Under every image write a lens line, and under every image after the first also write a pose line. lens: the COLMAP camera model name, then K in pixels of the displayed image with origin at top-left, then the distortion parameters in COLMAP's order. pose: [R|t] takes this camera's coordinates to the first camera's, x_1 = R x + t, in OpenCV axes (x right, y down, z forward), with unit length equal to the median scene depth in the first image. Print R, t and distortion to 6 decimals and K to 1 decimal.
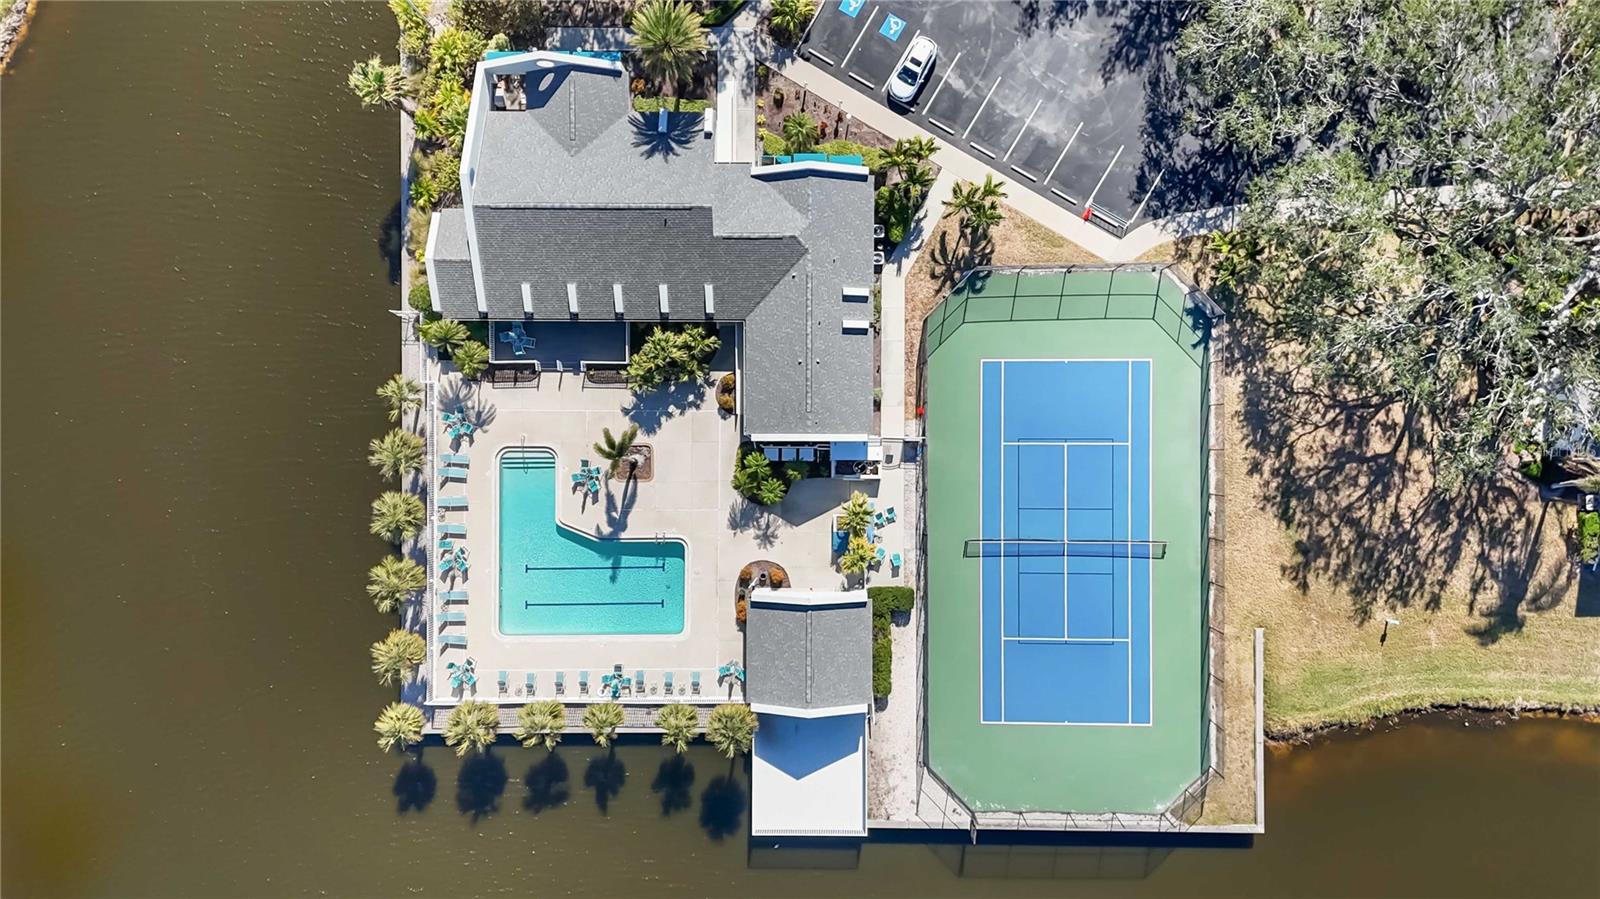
lens RADIAL K [[1175.2, 0, 800.0], [0, 1175.2, 449.5], [0, 0, 1]] dist [0.036931, -0.005734]
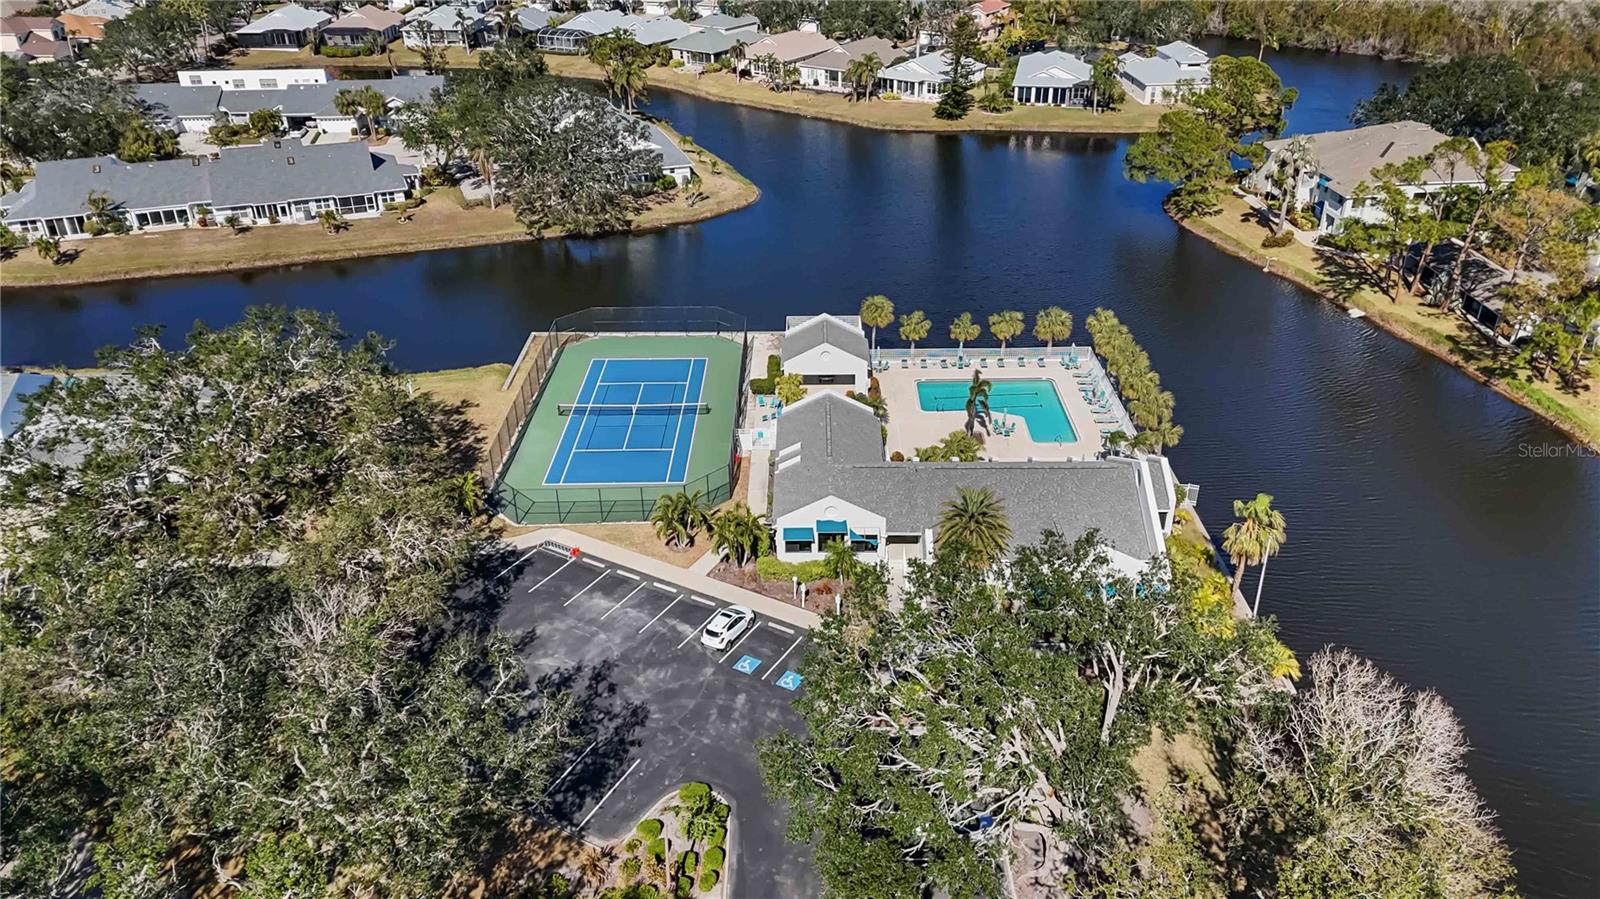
lens RADIAL K [[1175.2, 0, 800.0], [0, 1175.2, 449.5], [0, 0, 1]] dist [0.036931, -0.005734]
pose [[-0.999720, 0.021374, 0.010175, 0.022539], [-0.001210, -0.475409, 0.879764, -1.119187], [0.023641, 0.879505, 0.475301, 0.405871]]
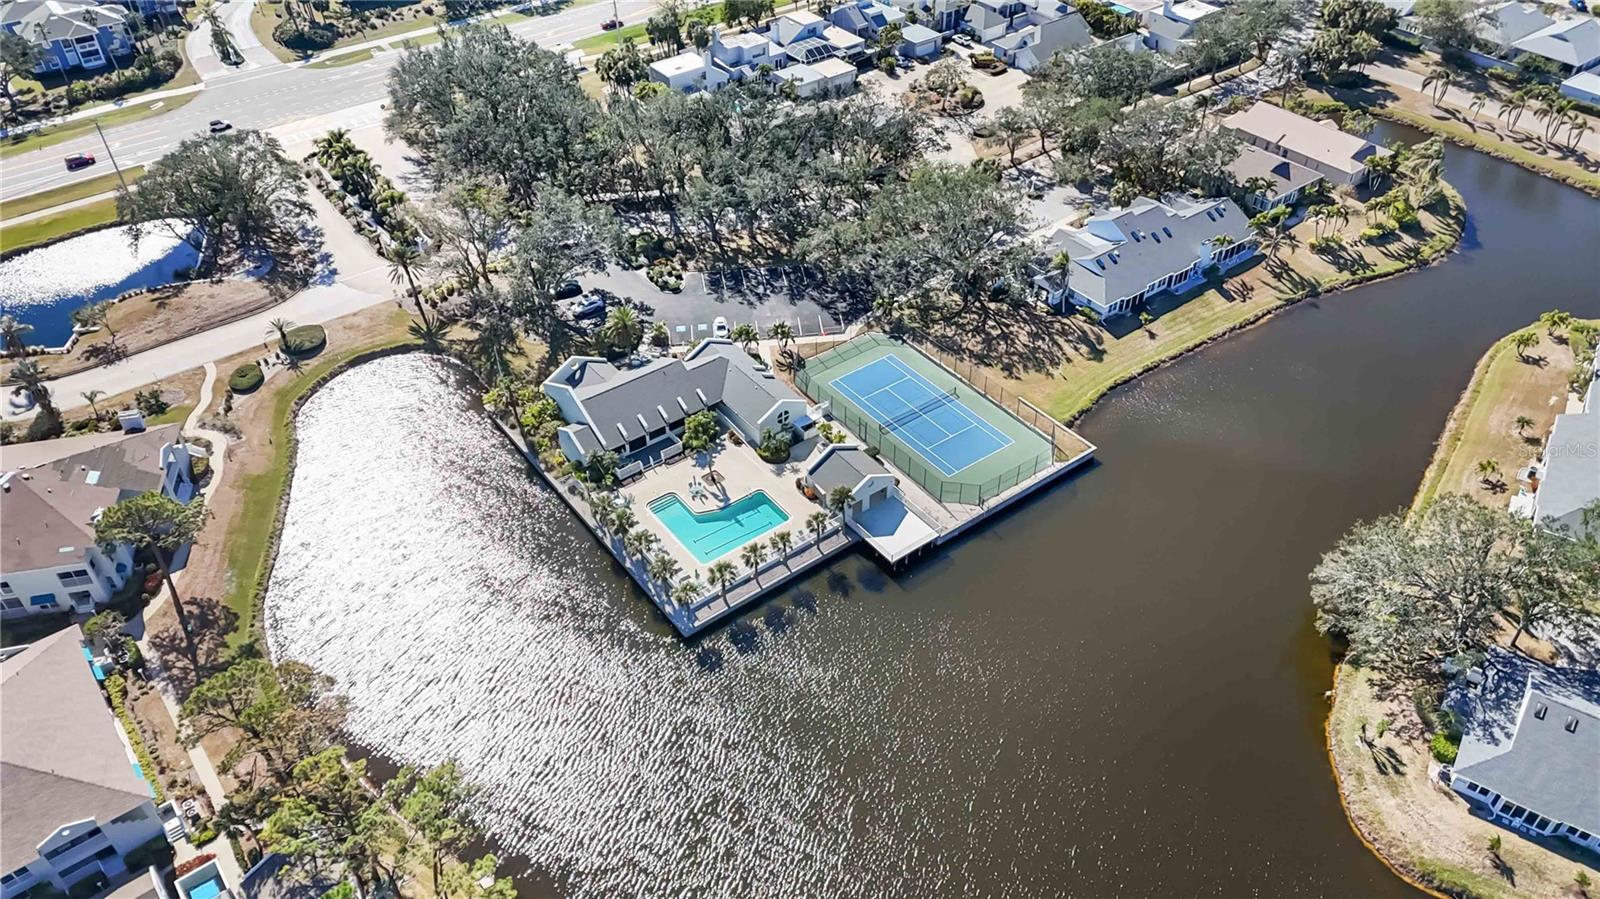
lens RADIAL K [[1175.2, 0, 800.0], [0, 1175.2, 449.5], [0, 0, 1]] dist [0.036931, -0.005734]
pose [[0.798170, -0.388964, 0.460034, -0.862544], [0.602383, 0.505611, -0.617651, 1.208979], [0.007646, 0.770107, 0.637869, -0.207109]]
